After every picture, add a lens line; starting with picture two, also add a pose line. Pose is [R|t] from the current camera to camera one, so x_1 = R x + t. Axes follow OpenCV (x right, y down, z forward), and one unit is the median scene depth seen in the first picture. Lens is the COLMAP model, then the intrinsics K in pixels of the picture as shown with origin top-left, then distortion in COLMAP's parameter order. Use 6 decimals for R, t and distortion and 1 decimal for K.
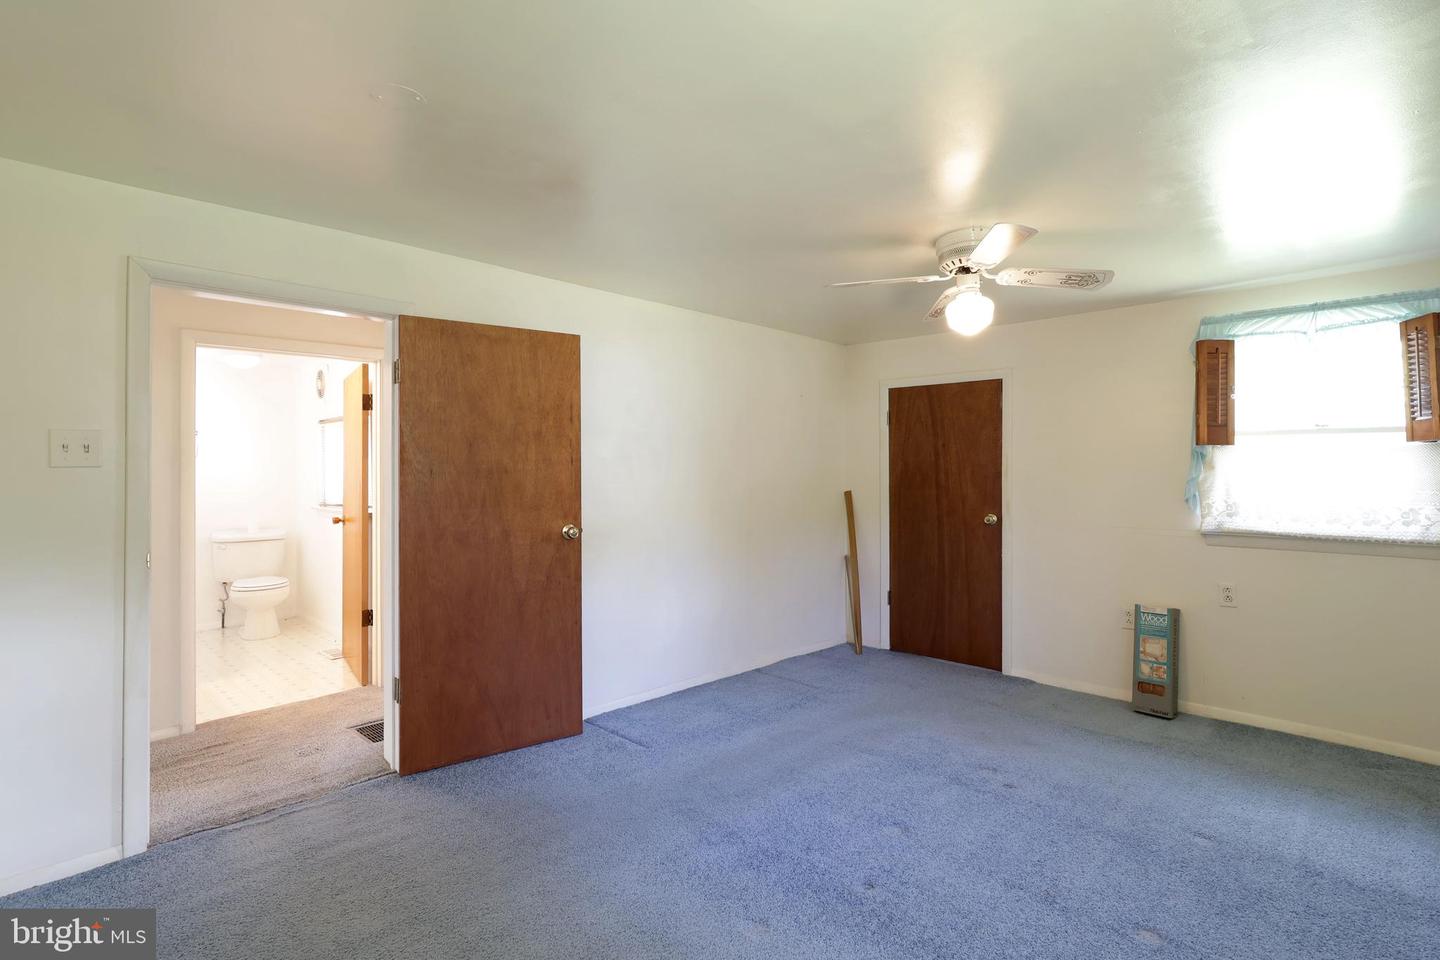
lens RADIAL K [[664.9, 0, 715.4], [0, 664.9, 460.7], [0, 0, 1]] dist [0.000986, 0.000153]
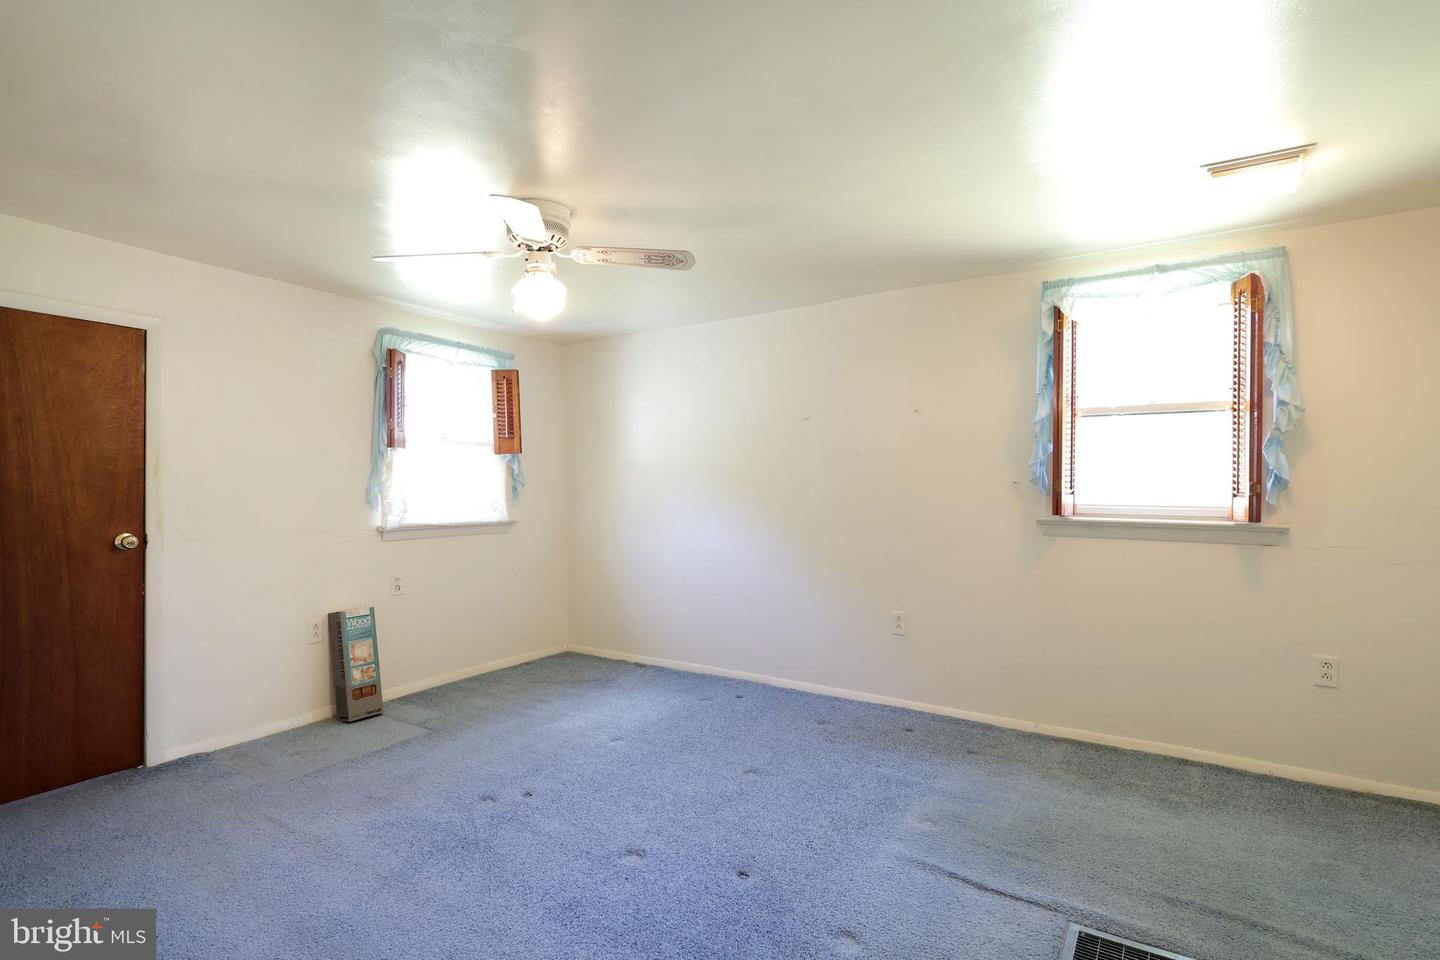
lens RADIAL K [[690.9, 0, 720.1], [0, 690.9, 482.9], [0, 0, 1]] dist [0.000997, 0.000380]
pose [[-0.204962, -0.004602, 0.978759, -0.453972], [-0.027089, 0.999633, -0.000972, 0.019720], [-0.978395, -0.026713, -0.205011, 0.702657]]
